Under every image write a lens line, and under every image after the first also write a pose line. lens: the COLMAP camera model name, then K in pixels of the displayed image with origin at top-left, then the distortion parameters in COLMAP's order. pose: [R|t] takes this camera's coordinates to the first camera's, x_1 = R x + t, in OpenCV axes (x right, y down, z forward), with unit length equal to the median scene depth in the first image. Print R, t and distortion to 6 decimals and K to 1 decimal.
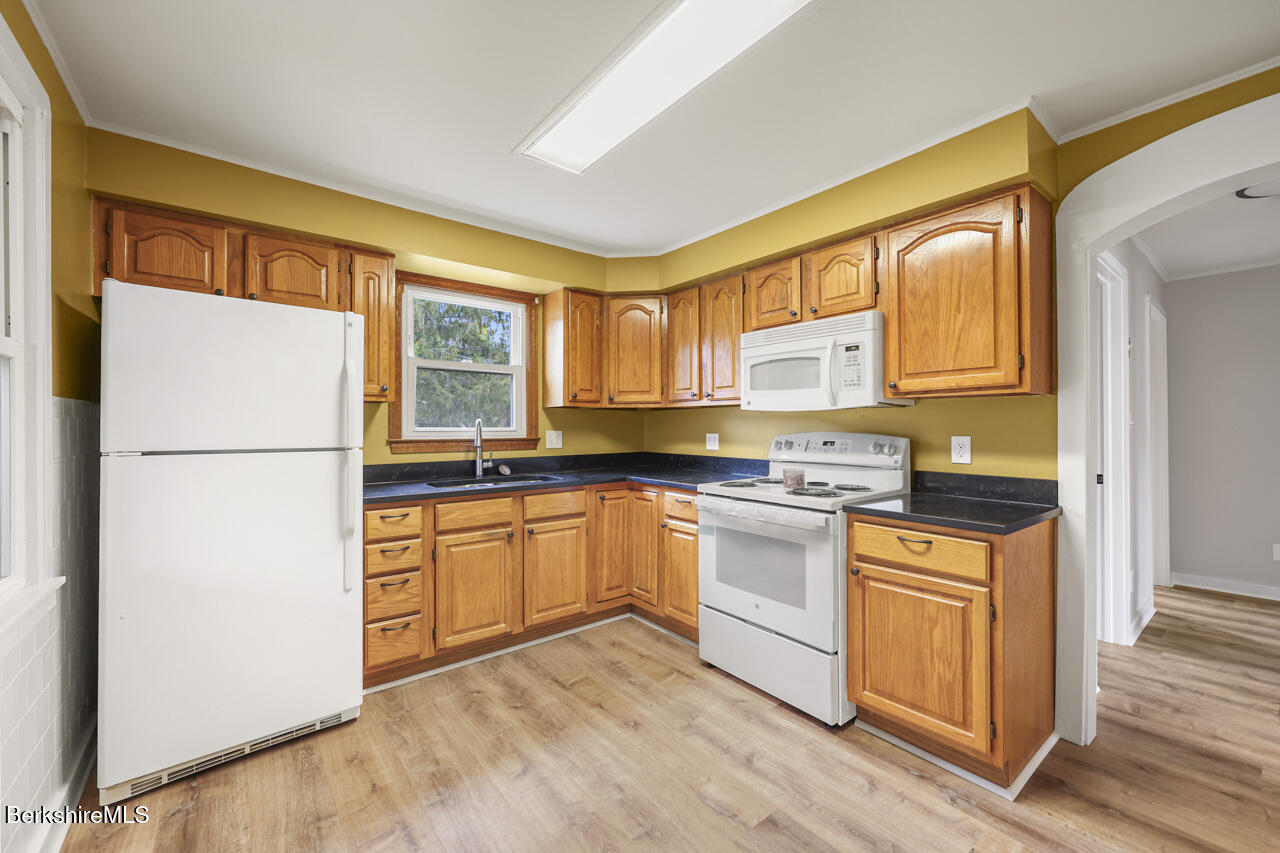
lens RADIAL K [[516.7, 0, 632.8], [0, 516.7, 423.7], [0, 0, 1]] dist [0.001797, -0.000258]
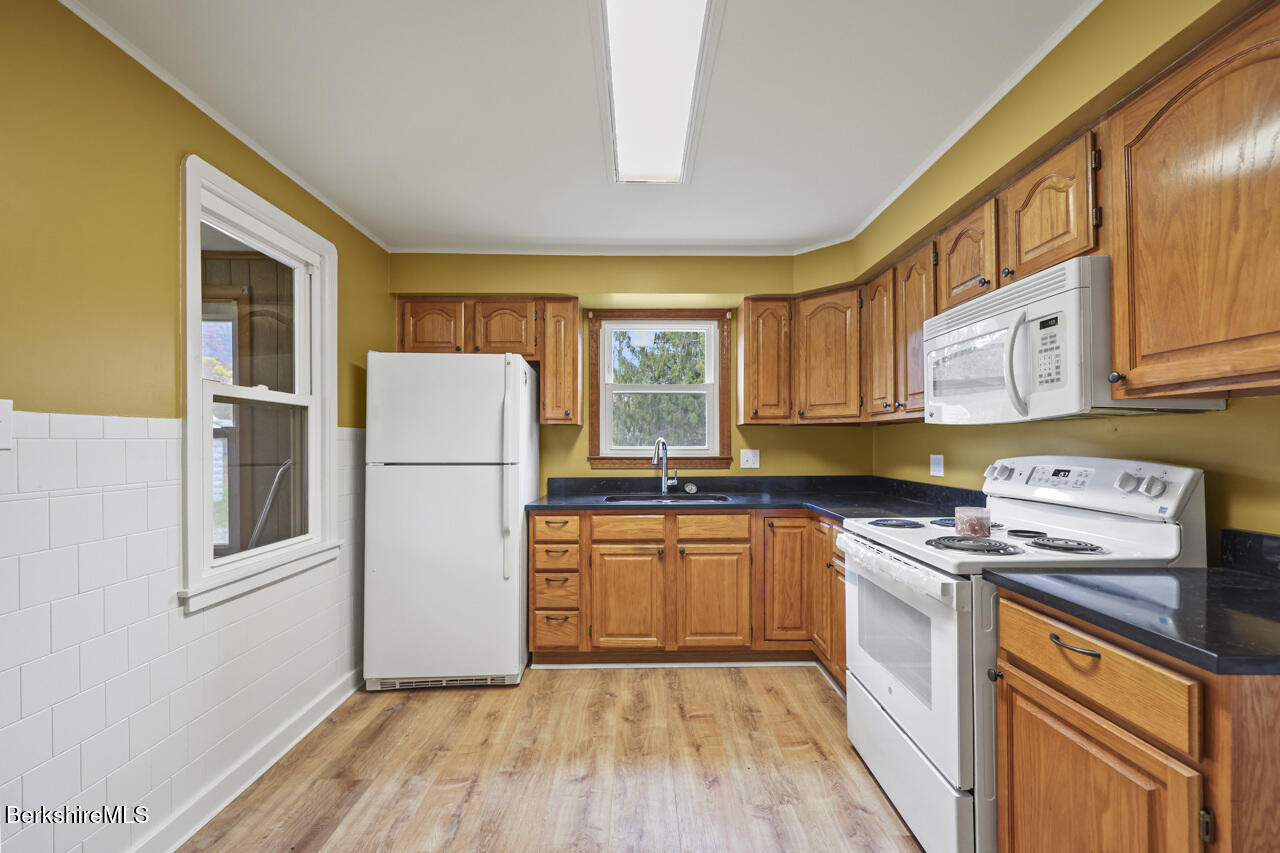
lens RADIAL K [[516.7, 0, 638.8], [0, 516.7, 438.6], [0, 0, 1]] dist [0.001797, -0.000258]
pose [[0.789897, -0.006233, -0.613208, 0.402824], [0.004052, 0.999980, -0.004944, -0.004290], [0.613227, 0.001421, 0.789906, 0.190839]]
